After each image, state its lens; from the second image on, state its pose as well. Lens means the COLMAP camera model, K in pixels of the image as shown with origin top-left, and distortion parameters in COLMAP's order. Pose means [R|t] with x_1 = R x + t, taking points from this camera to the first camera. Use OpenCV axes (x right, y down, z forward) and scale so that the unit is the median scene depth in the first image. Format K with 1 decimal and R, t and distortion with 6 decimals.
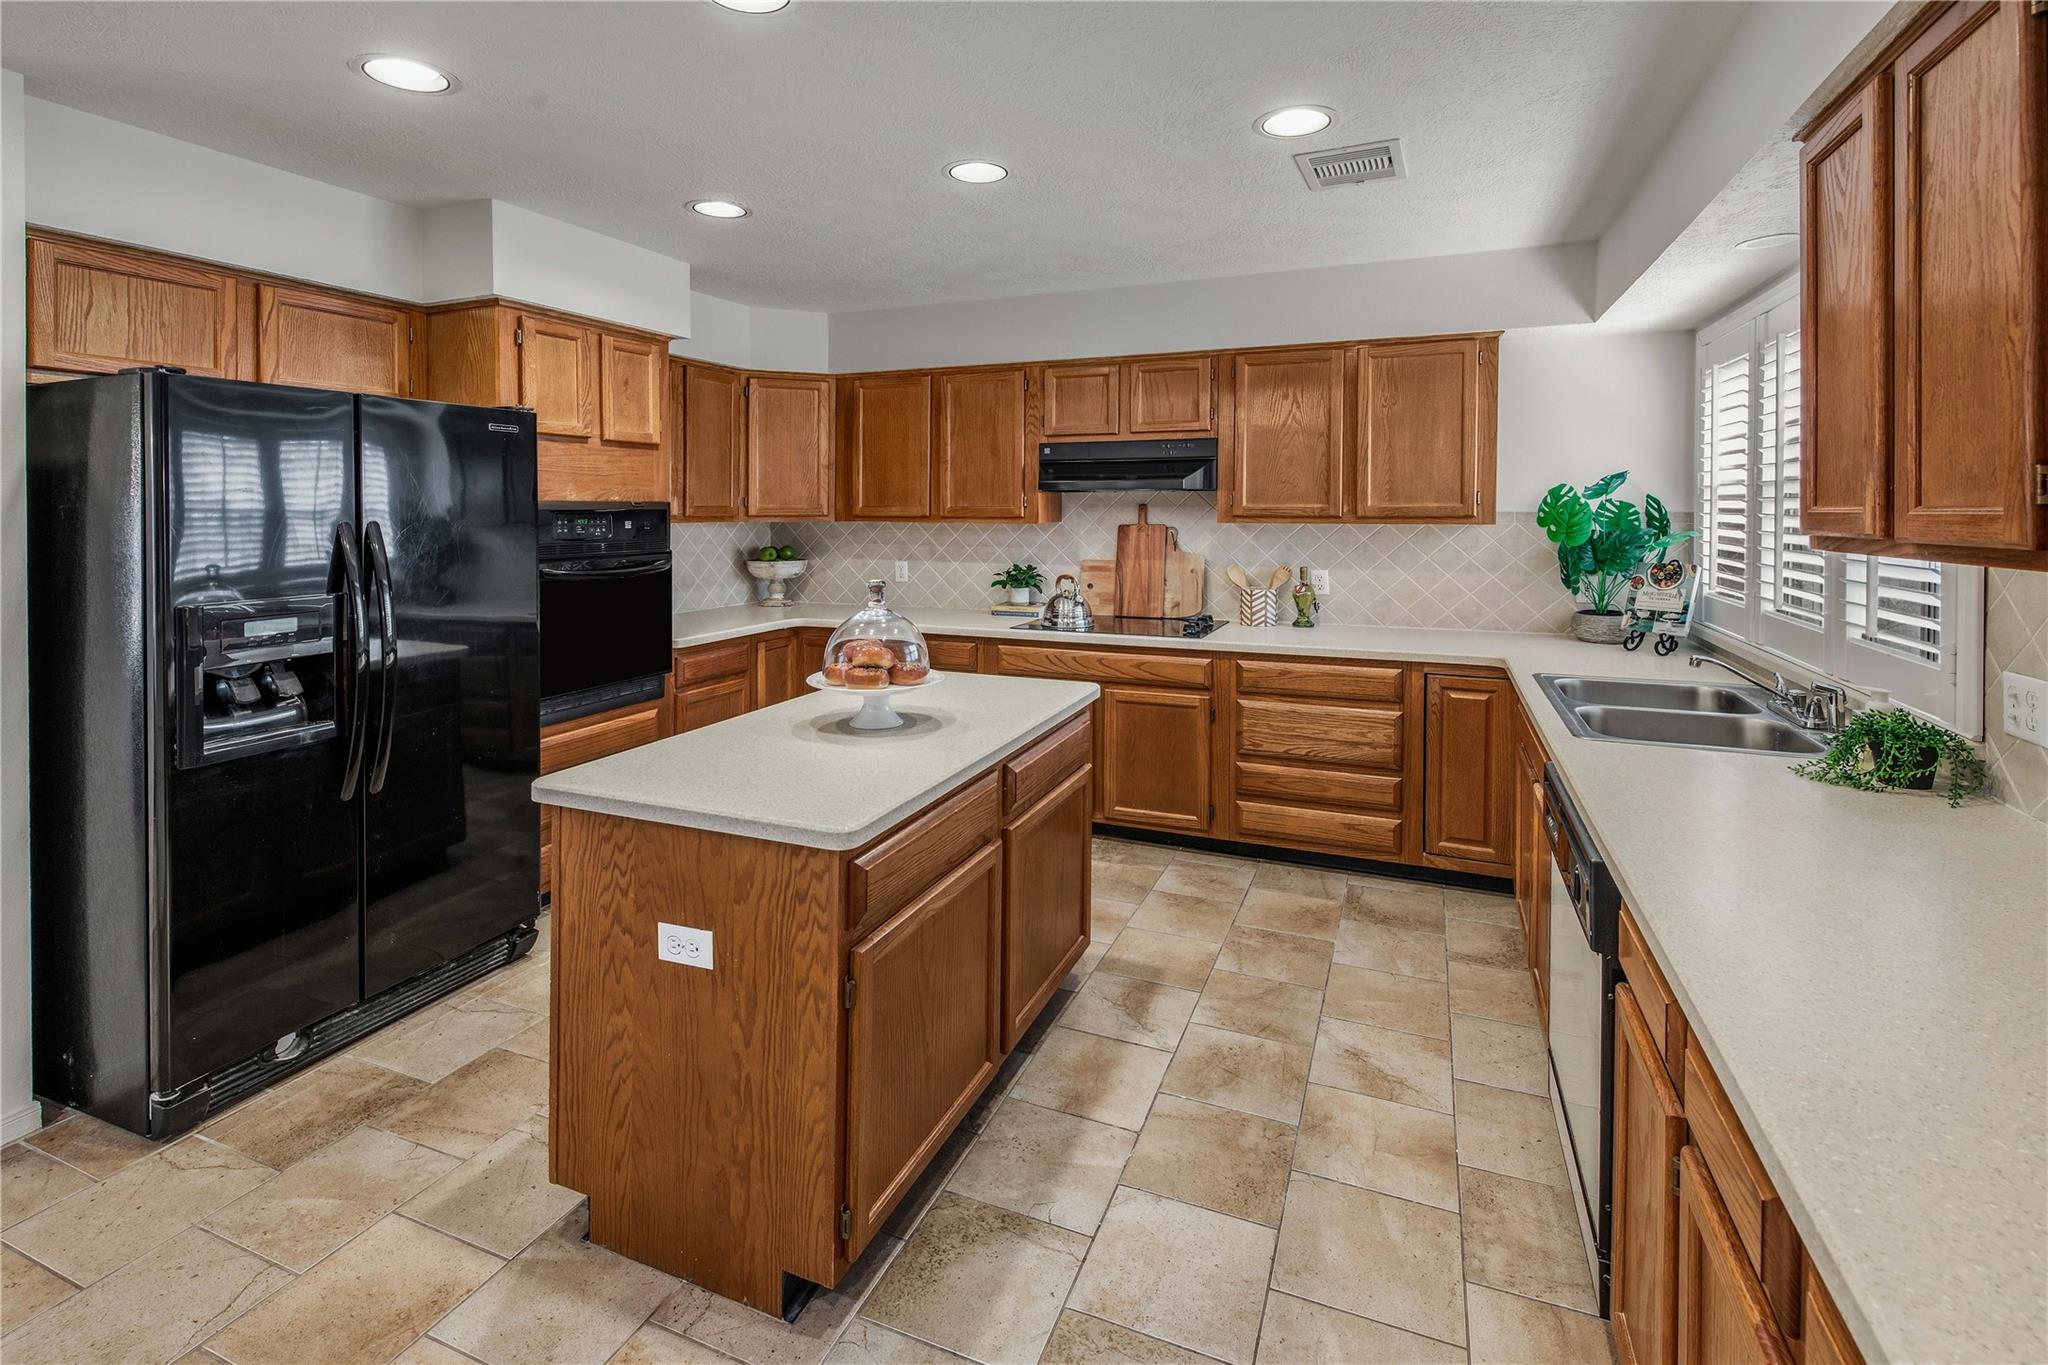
lens RADIAL K [[987.2, 0, 1193.0], [0, 987.2, 523.8], [0, 0, 1]] dist [0.010862, -0.002488]
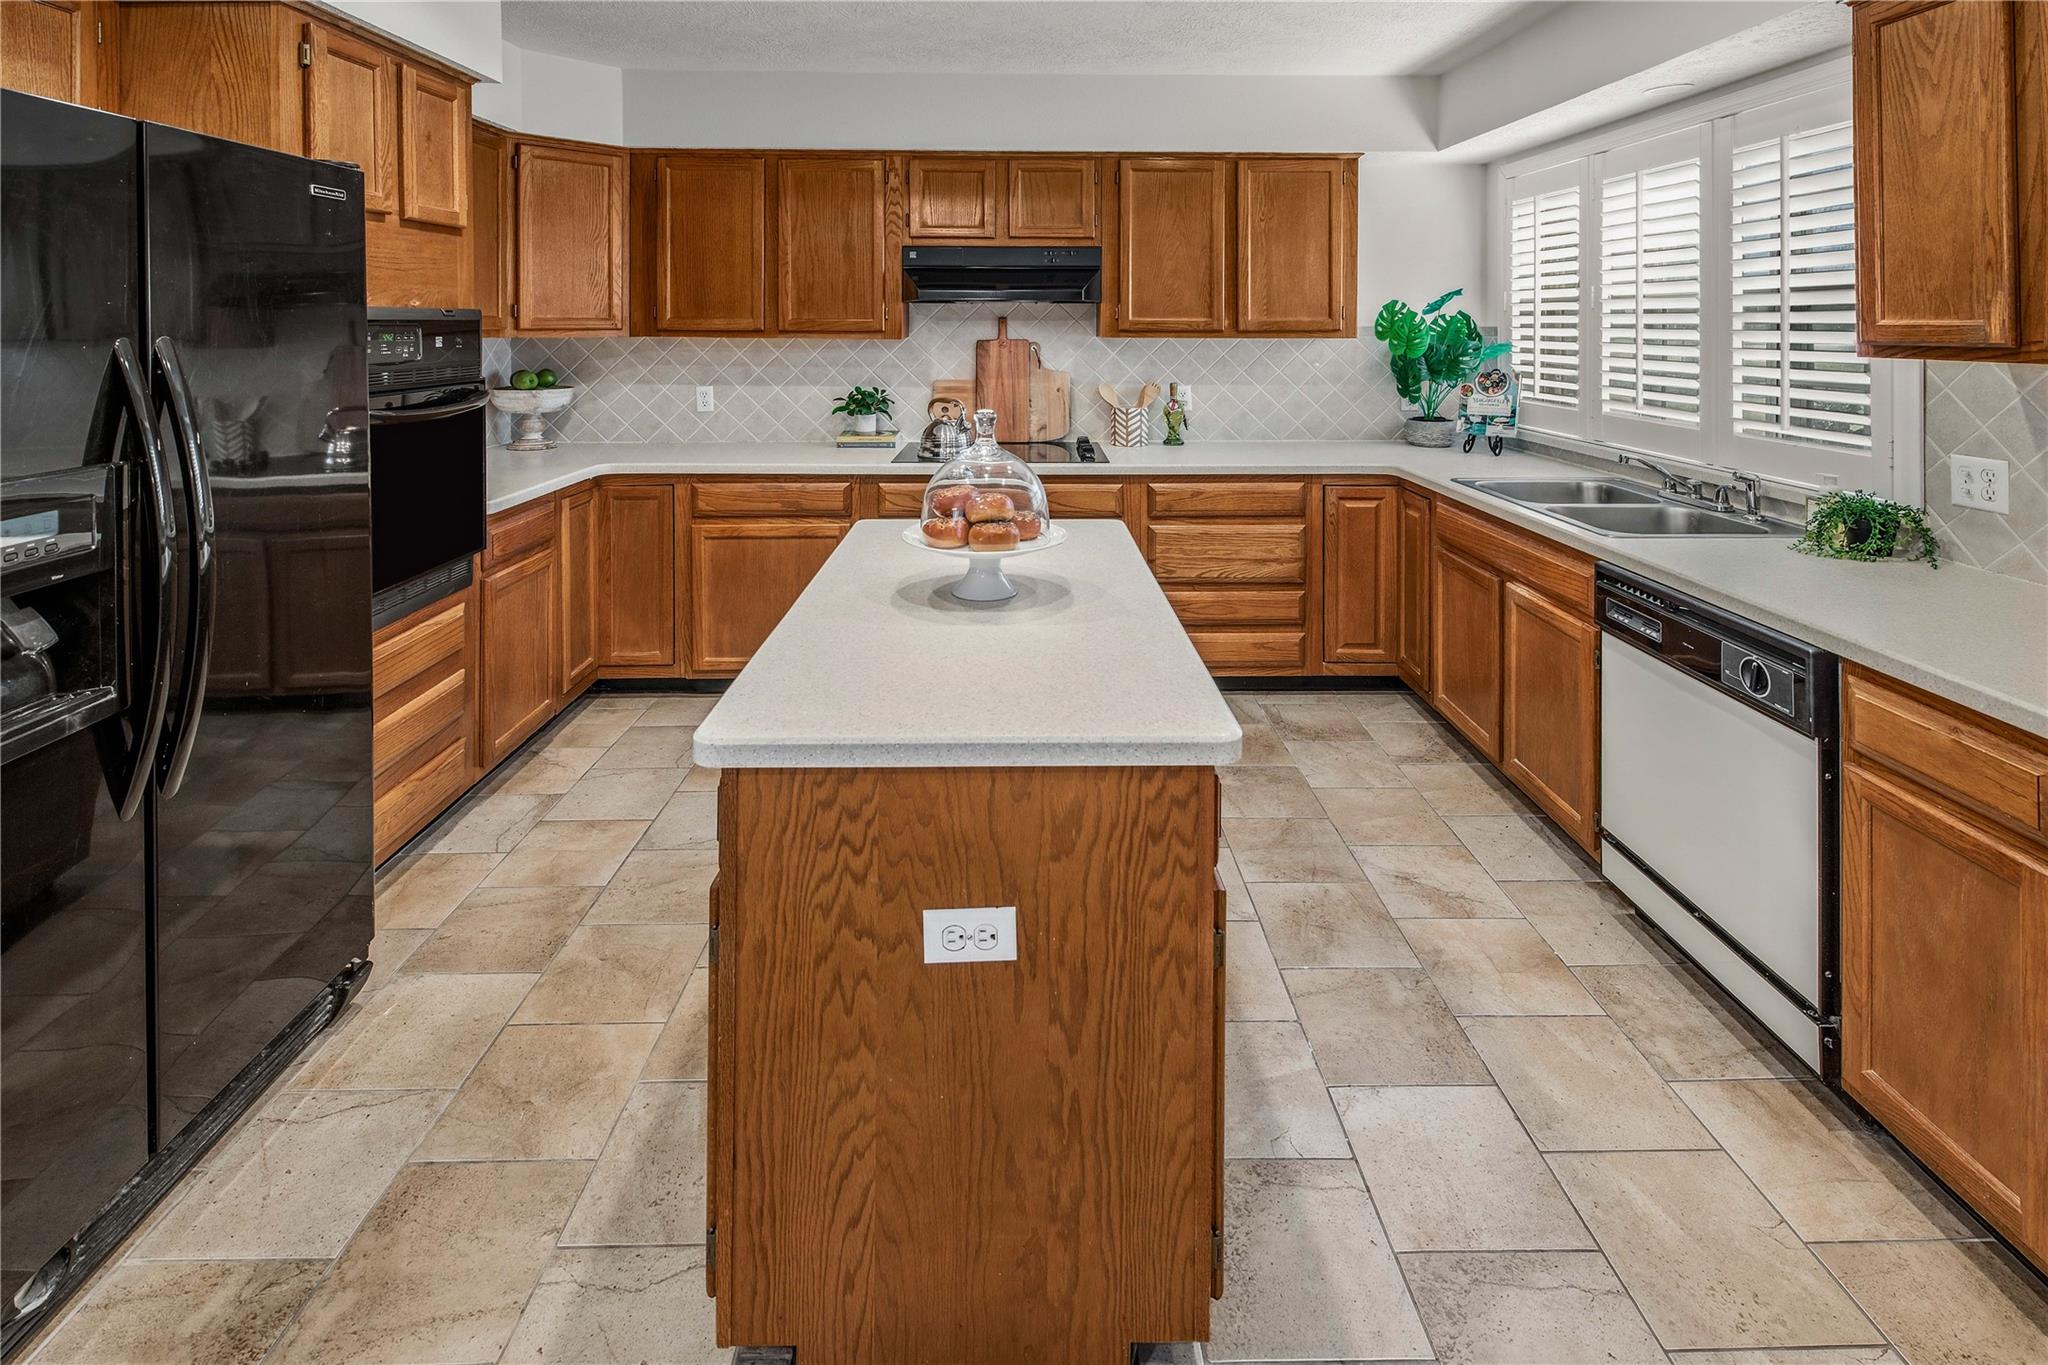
lens RADIAL K [[972.6, 0, 1090.5], [0, 972.6, 331.4], [0, 0, 1]] dist [0.002153, -0.000209]
pose [[0.920910, -0.000479, 0.389776, -0.374717], [0.003777, 0.999963, -0.007693, 0.000489], [-0.389758, 0.008556, 0.920878, 0.172876]]
